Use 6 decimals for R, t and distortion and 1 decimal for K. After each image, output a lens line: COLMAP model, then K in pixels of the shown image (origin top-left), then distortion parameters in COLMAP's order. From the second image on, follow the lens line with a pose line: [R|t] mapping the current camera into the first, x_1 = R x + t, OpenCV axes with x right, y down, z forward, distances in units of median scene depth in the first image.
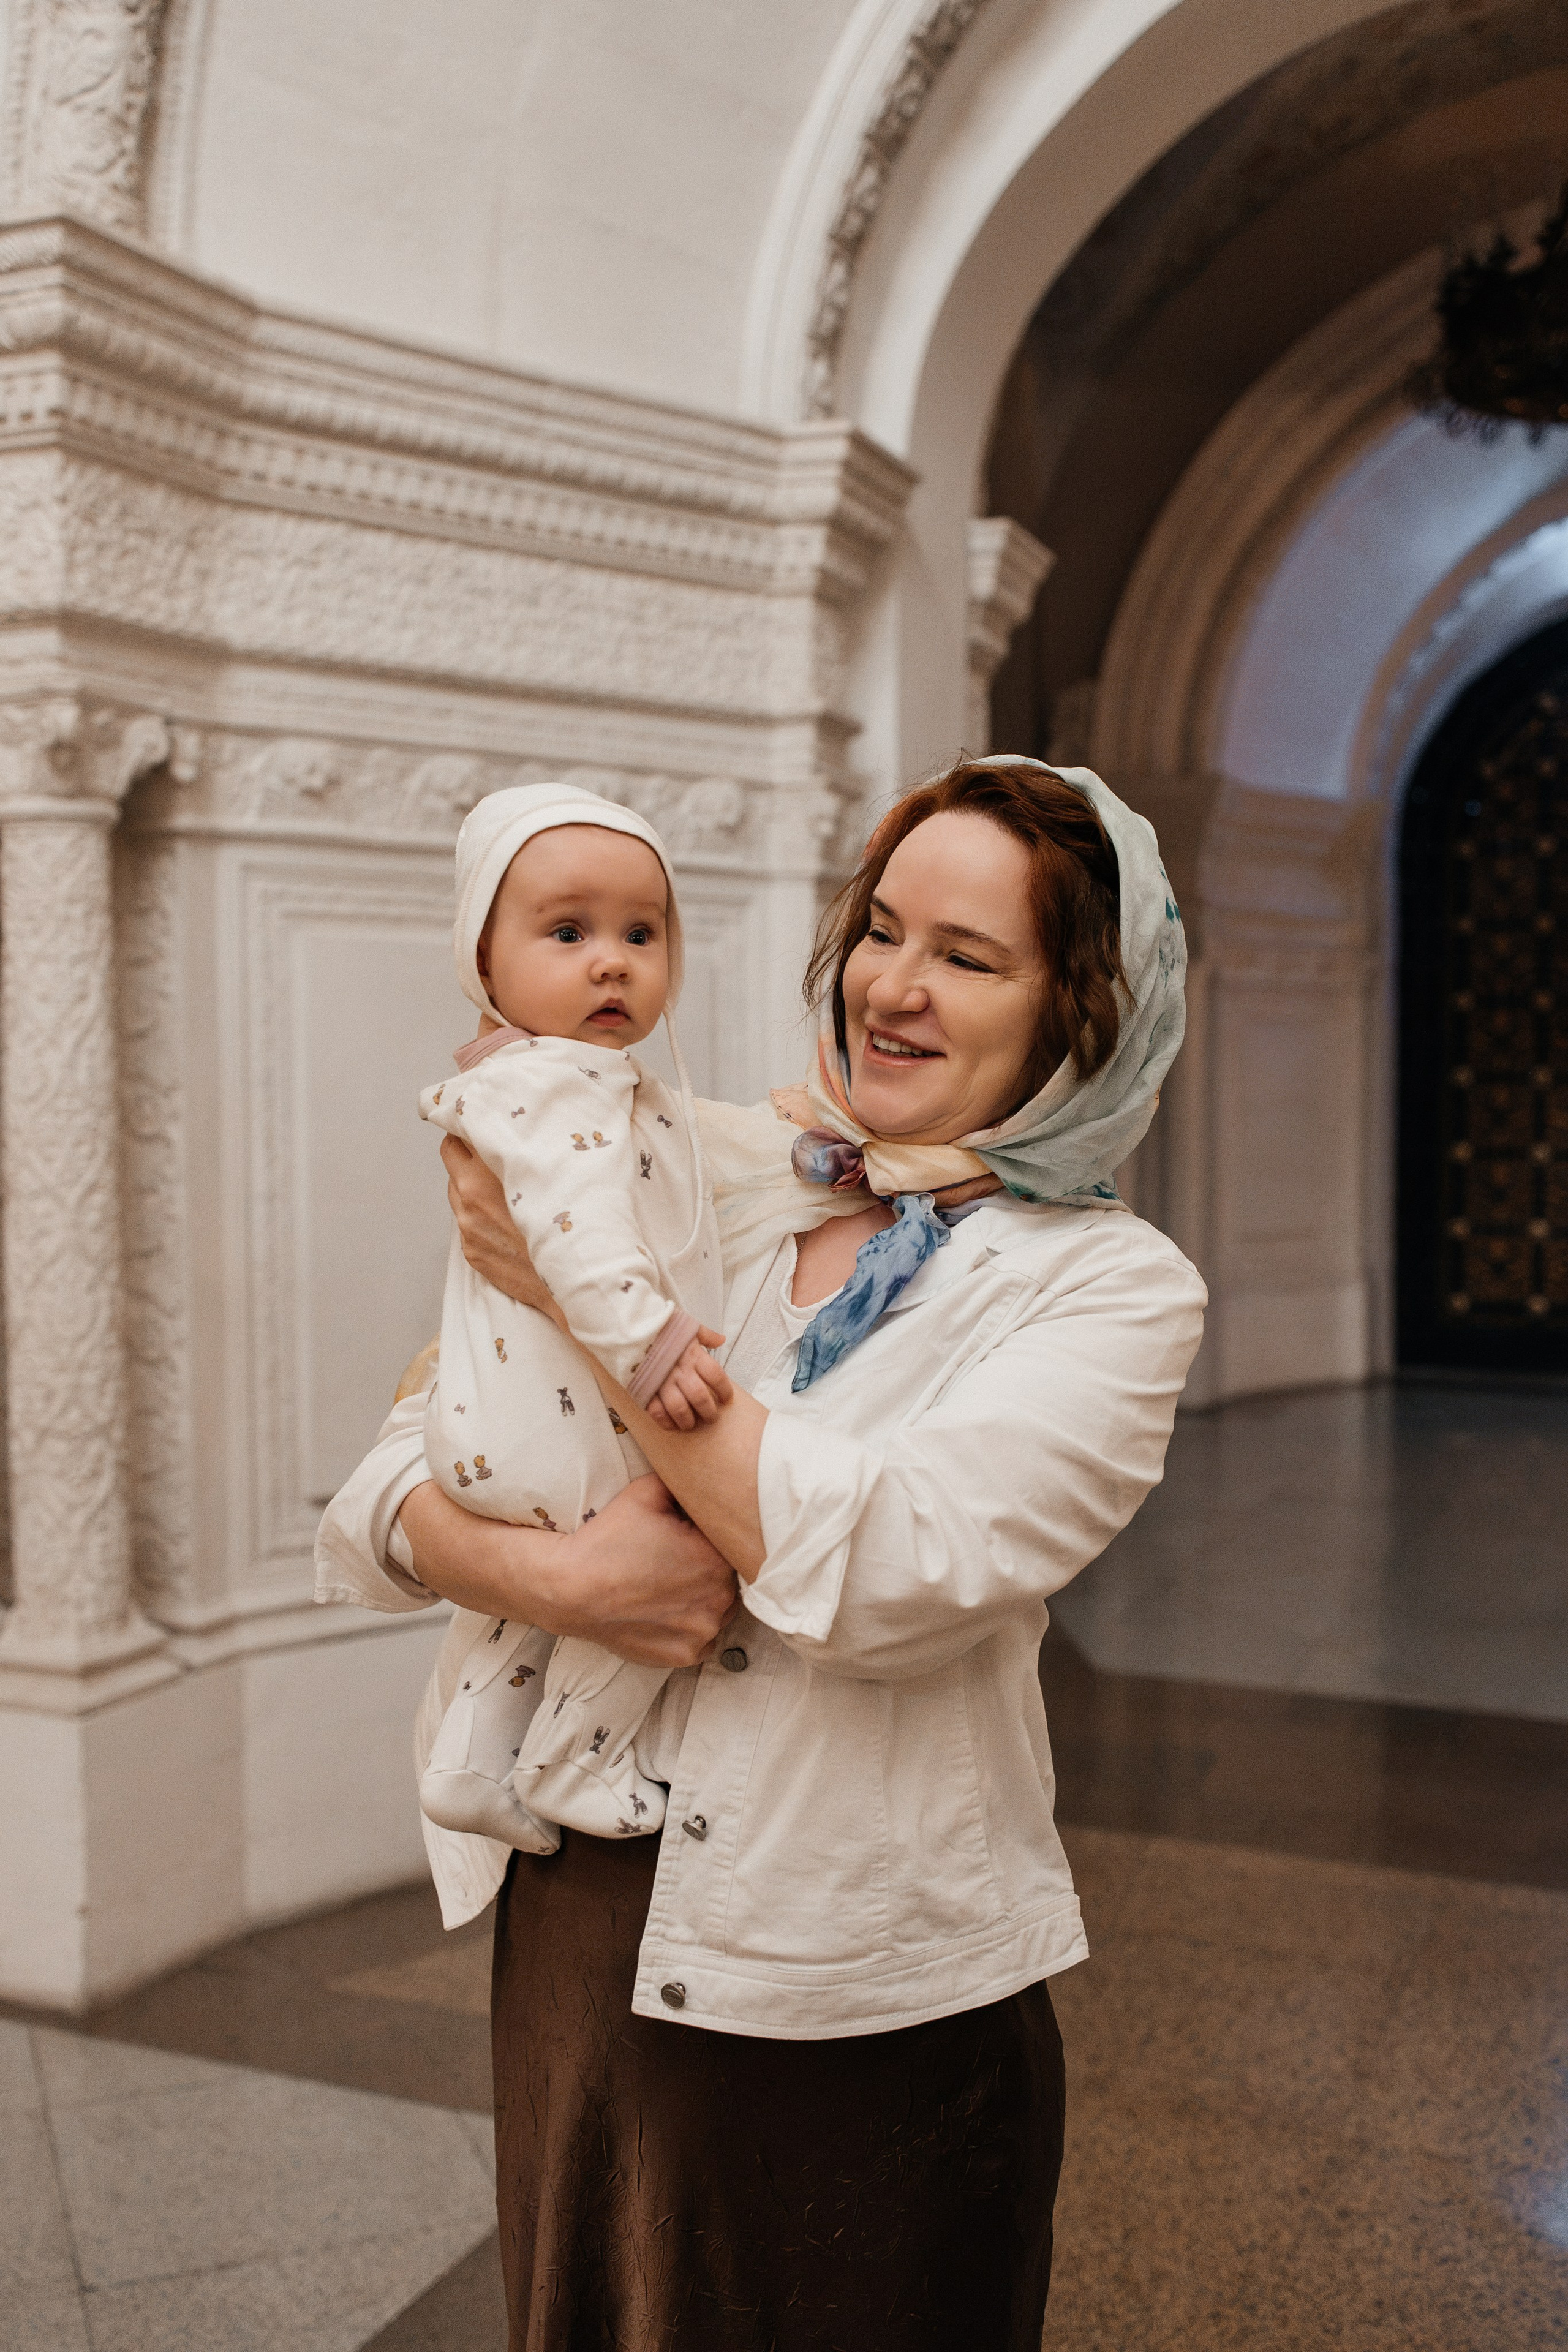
lens RADIAL K [[2492.8, 0, 794.6], [0, 2492.8, 1177.1], [0, 0, 1]] dist [0.015807, -0.011975]
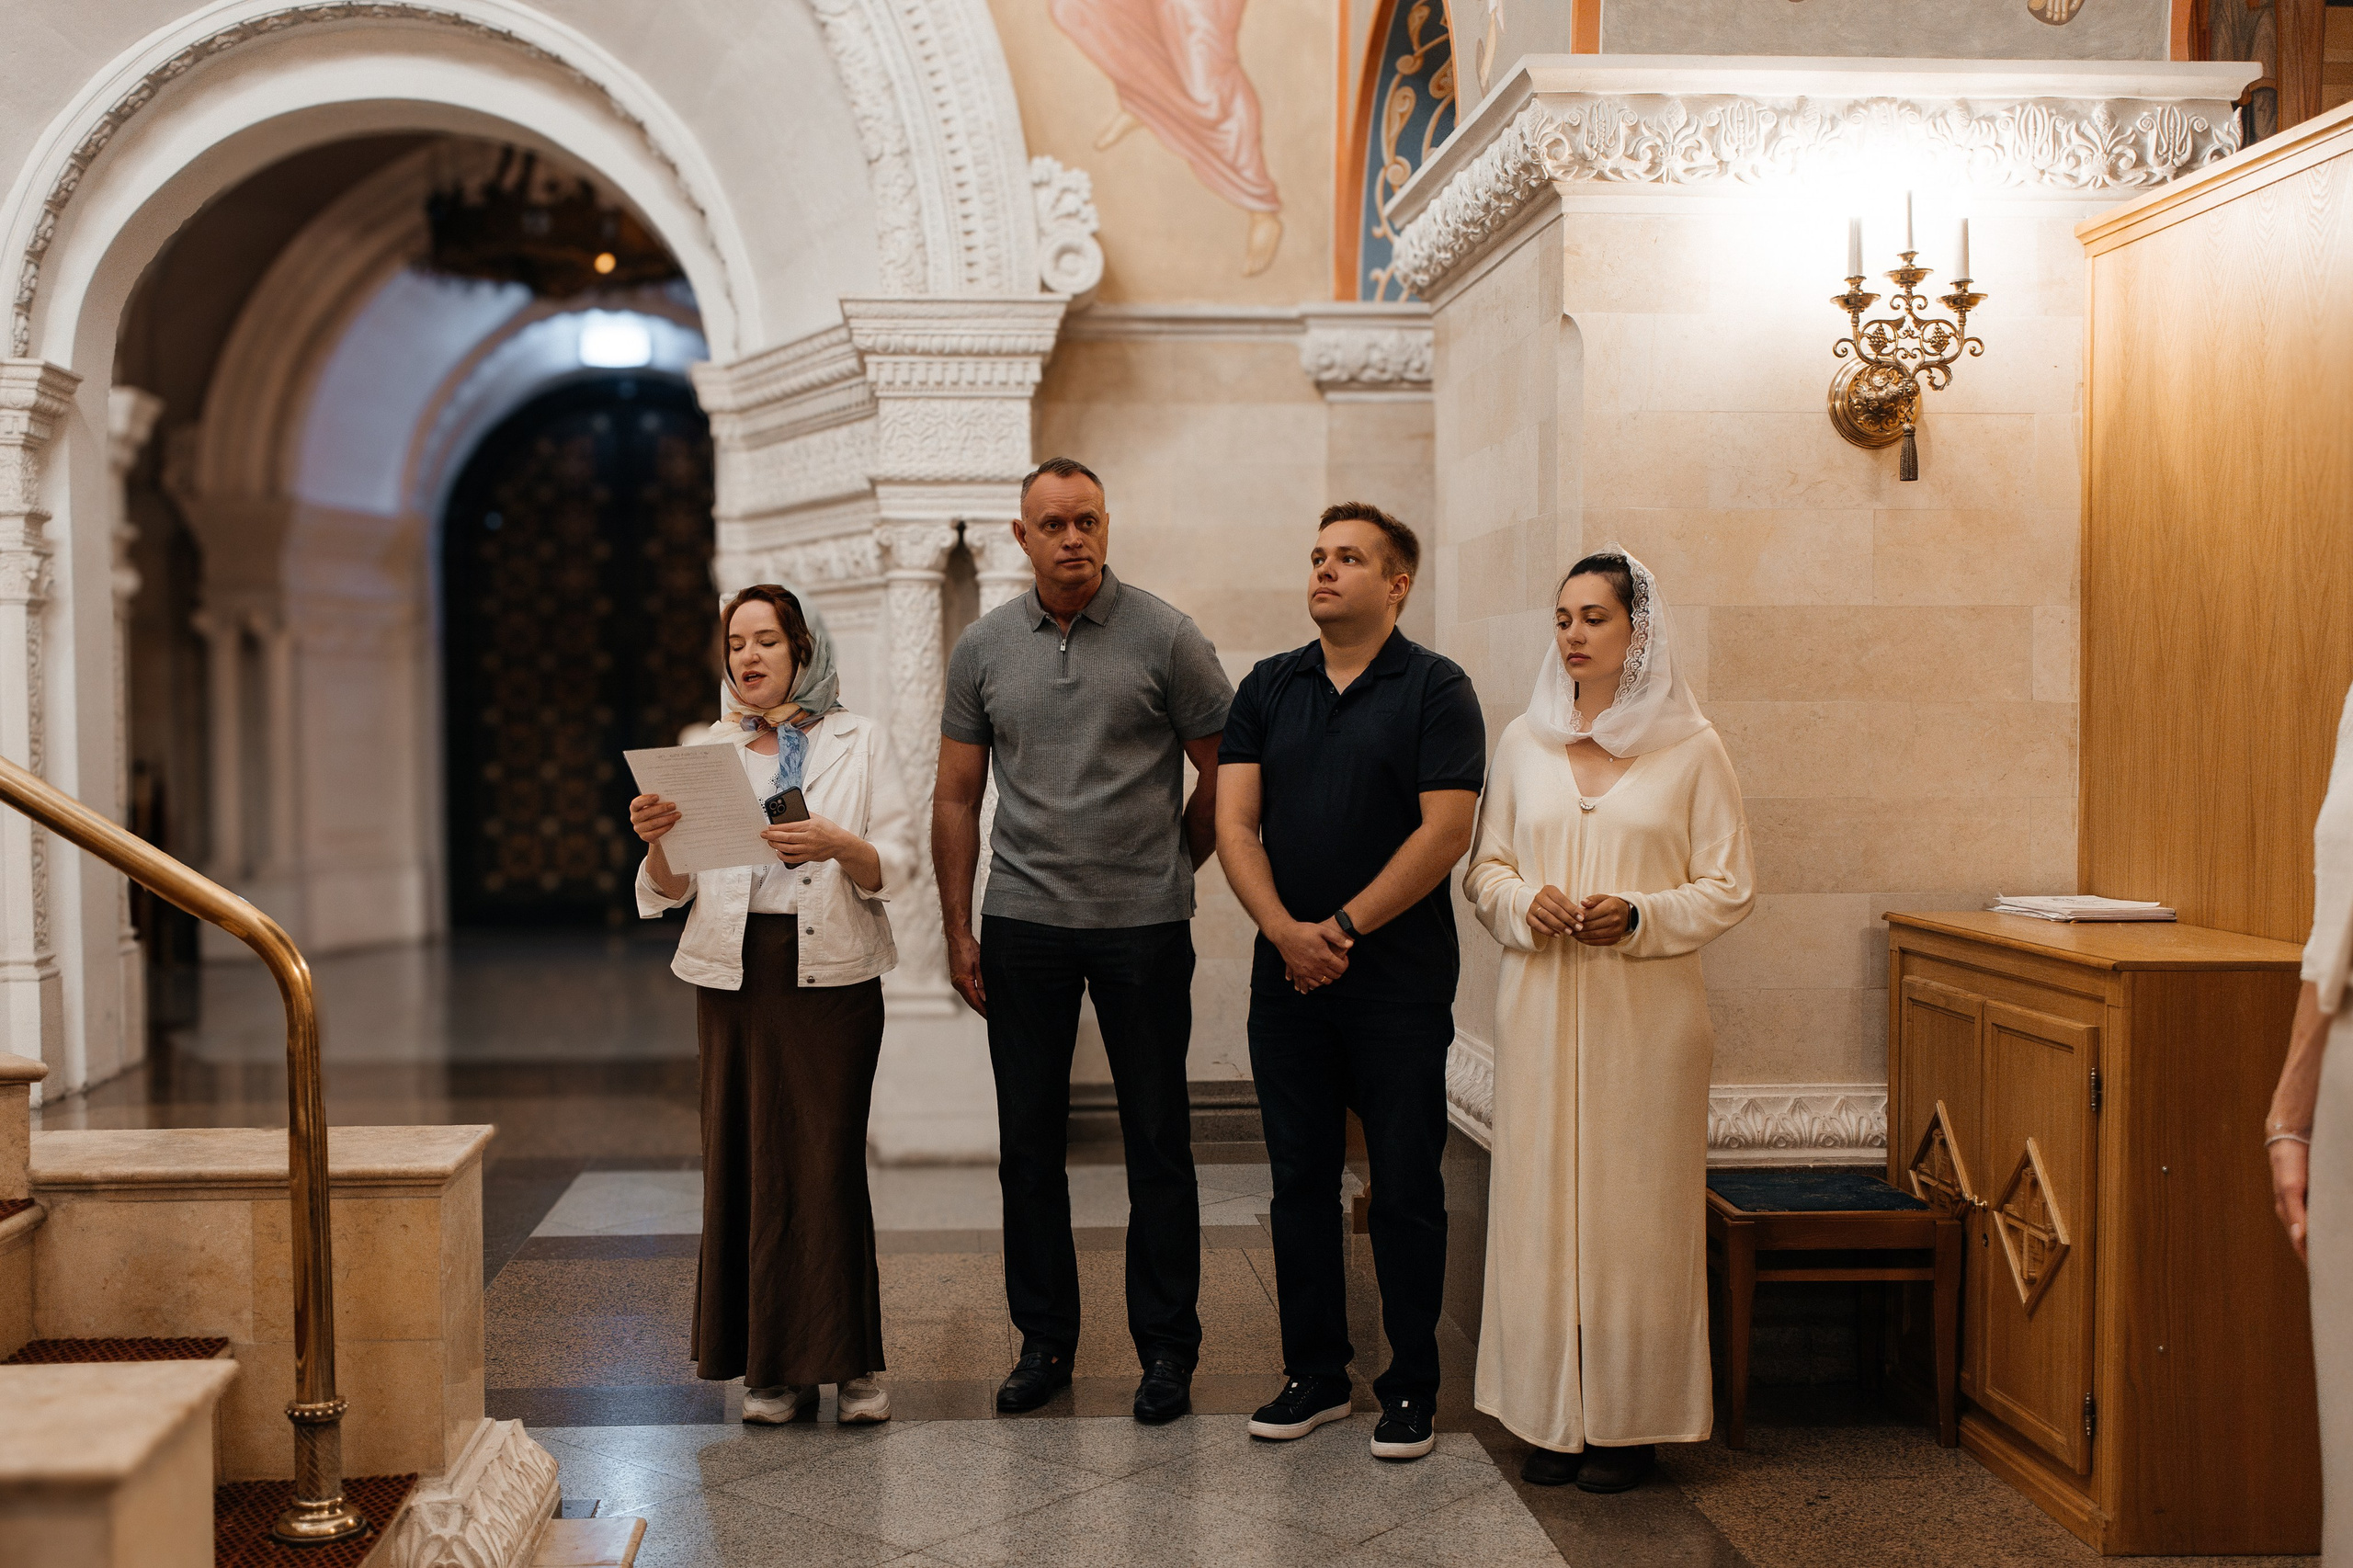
lens RADIAL K [[2493.9, 0, 1098.5], [0, 2493.9, 826.5], [0, 0, 1]] dist [0.015807, -0.011975]
pose [[0.898100, -0.025167, 0.439072, -0.046472], [0.025058, 0.999668, 0.006045, 0.025556], [-0.439078, 0.005573, 0.898432, -0.480948]]
